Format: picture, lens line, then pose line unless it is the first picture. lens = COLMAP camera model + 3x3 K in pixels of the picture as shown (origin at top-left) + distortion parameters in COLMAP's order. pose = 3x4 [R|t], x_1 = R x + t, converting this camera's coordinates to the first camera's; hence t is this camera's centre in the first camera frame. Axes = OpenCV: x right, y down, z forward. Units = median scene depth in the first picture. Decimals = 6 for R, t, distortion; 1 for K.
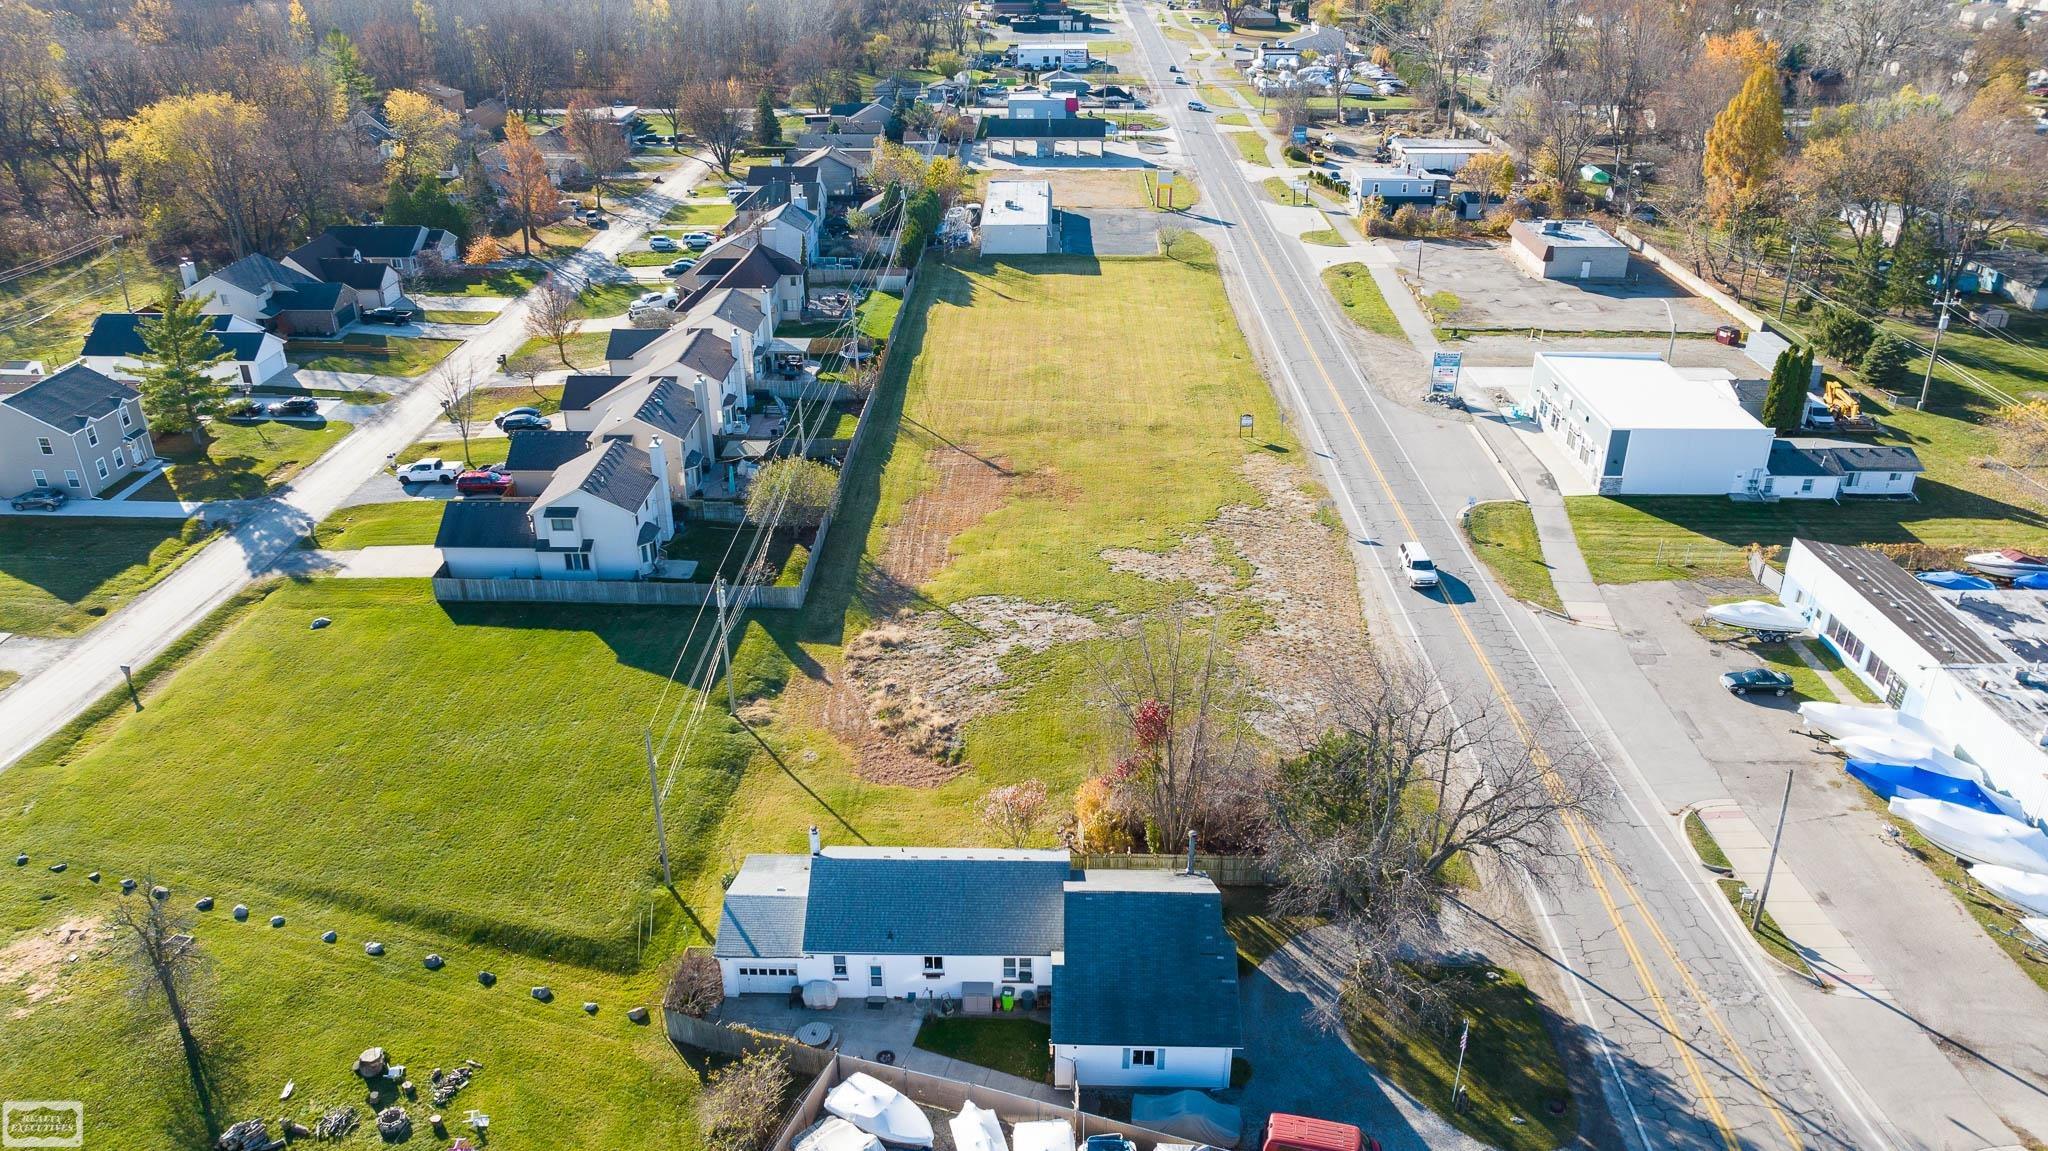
lens RADIAL K [[1440.4, 0, 1024.0], [0, 1440.4, 575.5], [0, 0, 1]] dist [-0.030978, 0.056246]
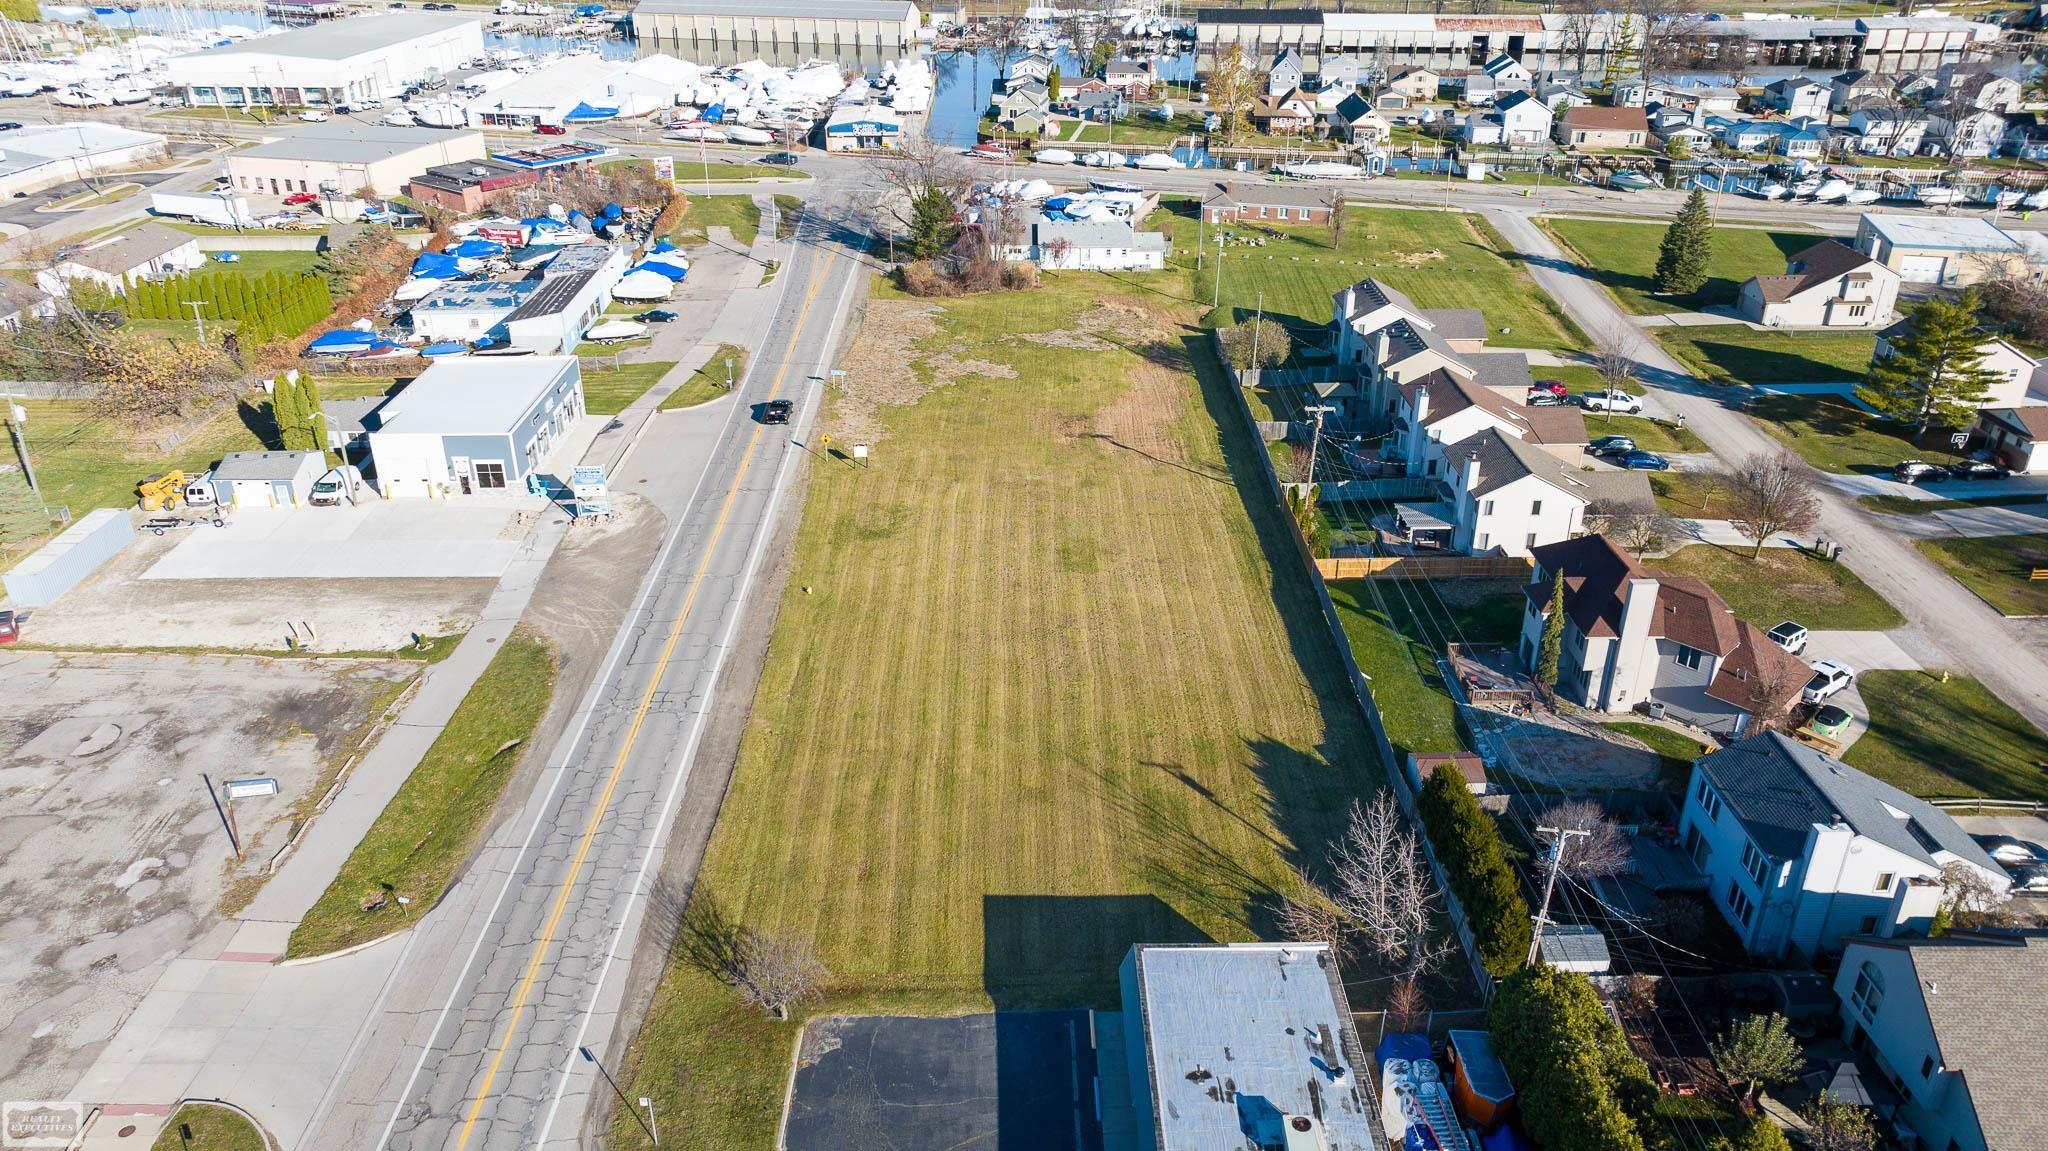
lens RADIAL K [[1440.4, 0, 1024.0], [0, 1440.4, 575.5], [0, 0, 1]] dist [-0.030978, 0.056246]
pose [[-0.999495, 0.020201, -0.024514, 0.079023], [-0.007492, 0.600014, 0.799954, -0.911926], [0.030869, 0.799734, -0.599560, 1.821093]]
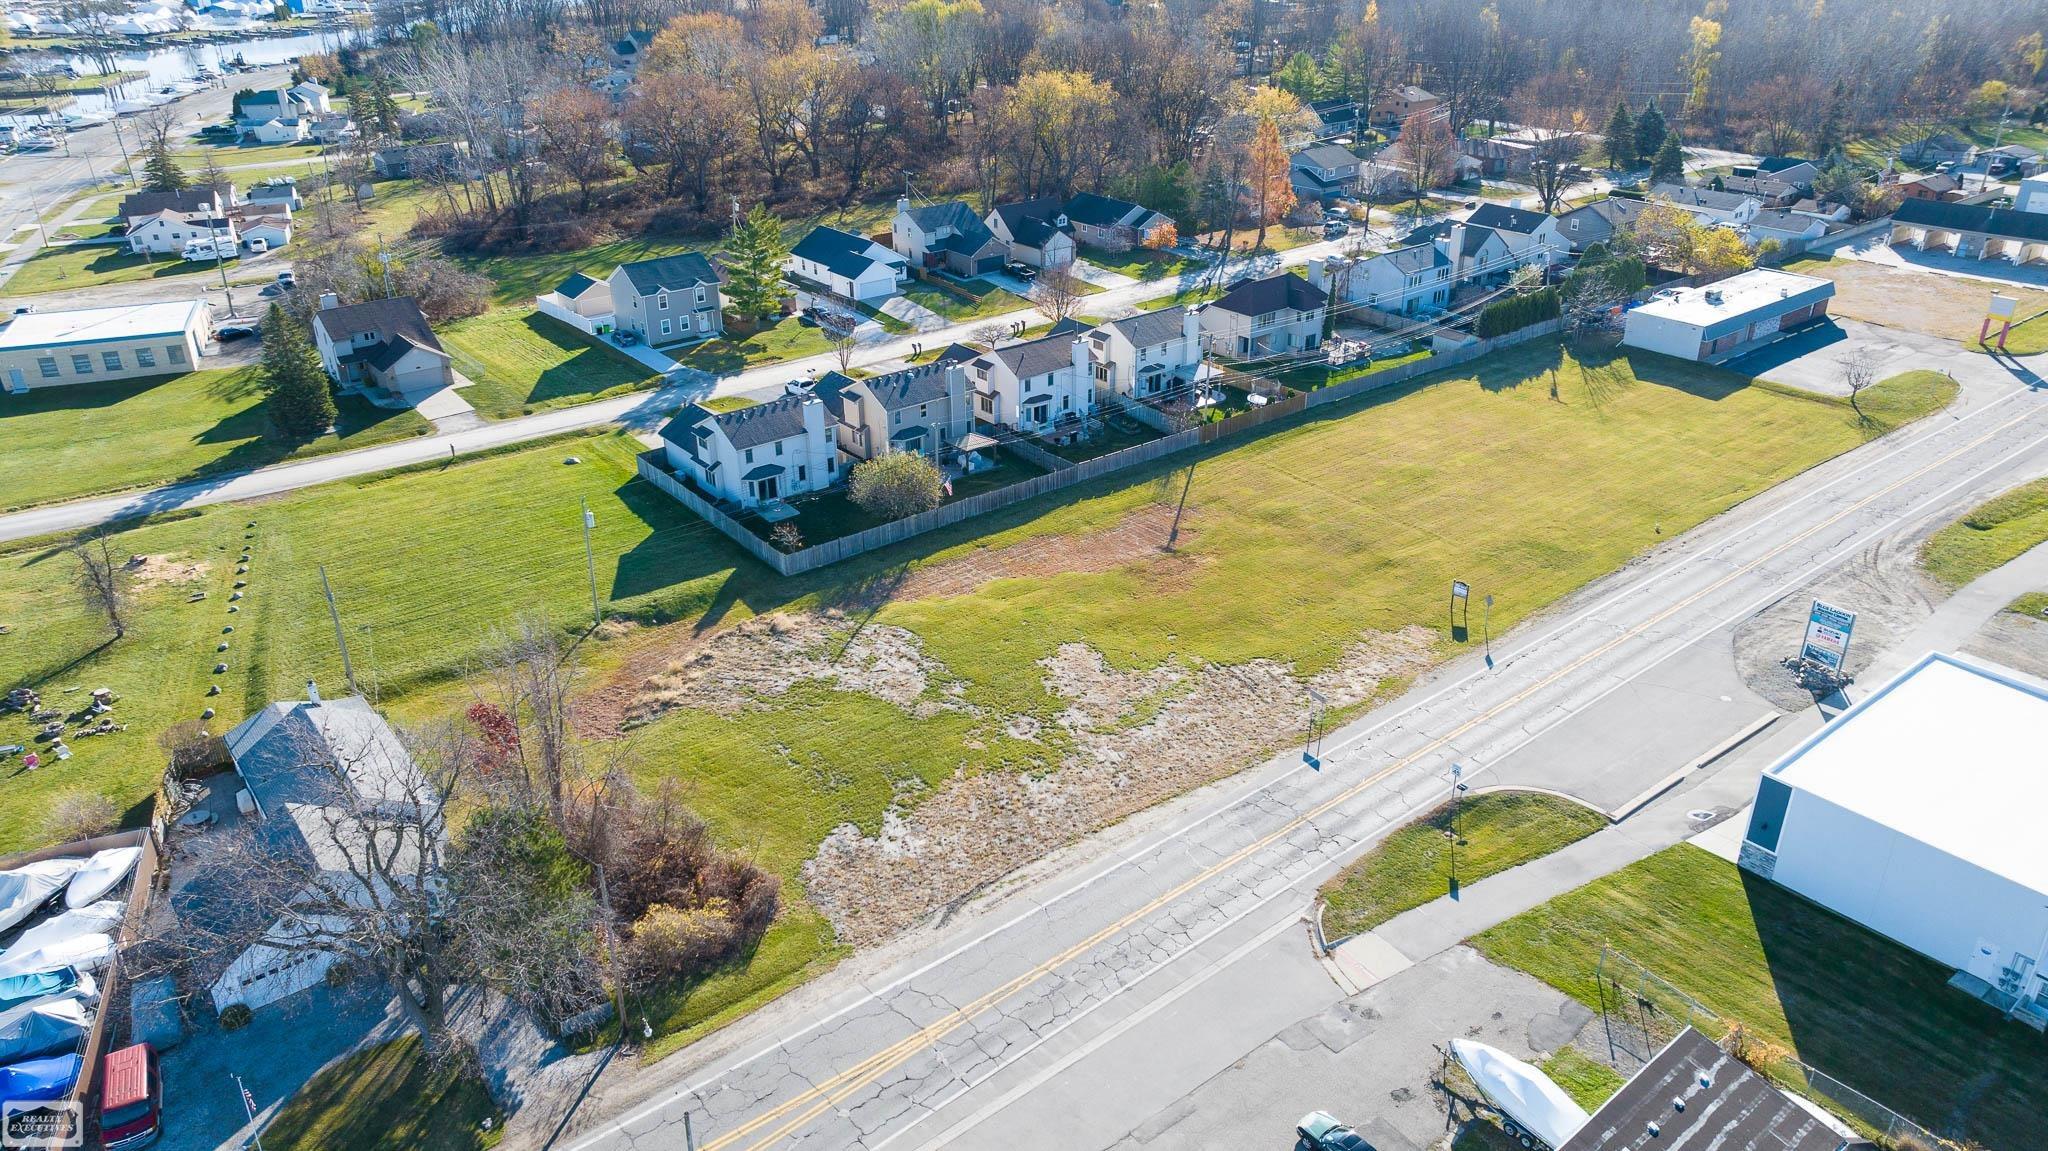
lens RADIAL K [[1440.4, 0, 1024.0], [0, 1440.4, 575.5], [0, 0, 1]] dist [-0.030978, 0.056246]
pose [[0.637621, 0.332054, -0.695111, 0.602347], [-0.334912, 0.932083, 0.138042, -0.158495], [0.693739, 0.144782, 0.705524, 0.316170]]
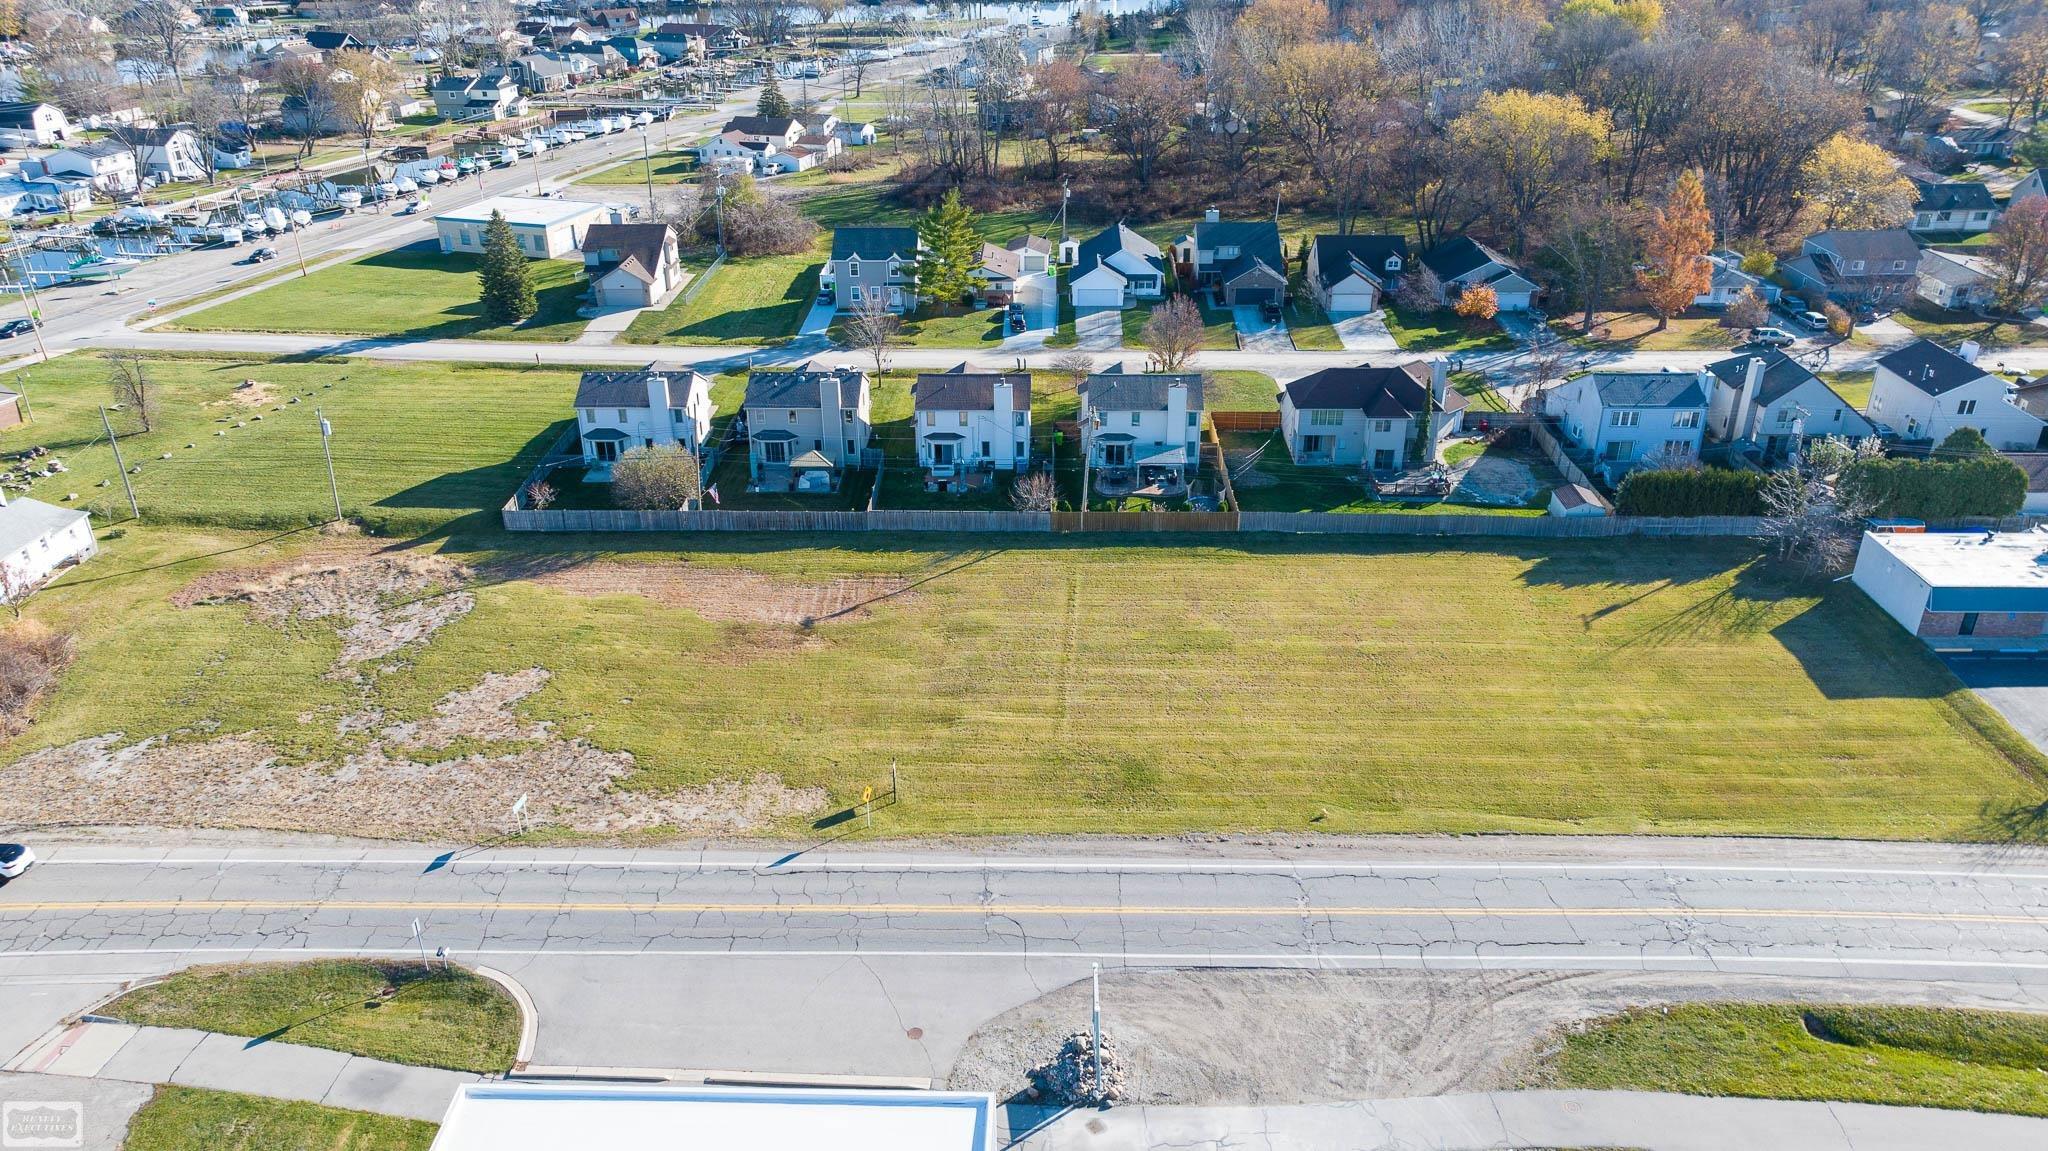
lens RADIAL K [[1469.5, 0, 1017.6], [0, 1469.5, 525.5], [0, 0, 1]] dist [-0.039209, 0.066609]
pose [[-0.005229, 0.415968, -0.909364, 0.754825], [-0.439899, 0.815703, 0.375655, -0.501716], [0.898032, 0.401993, 0.178719, 0.991348]]
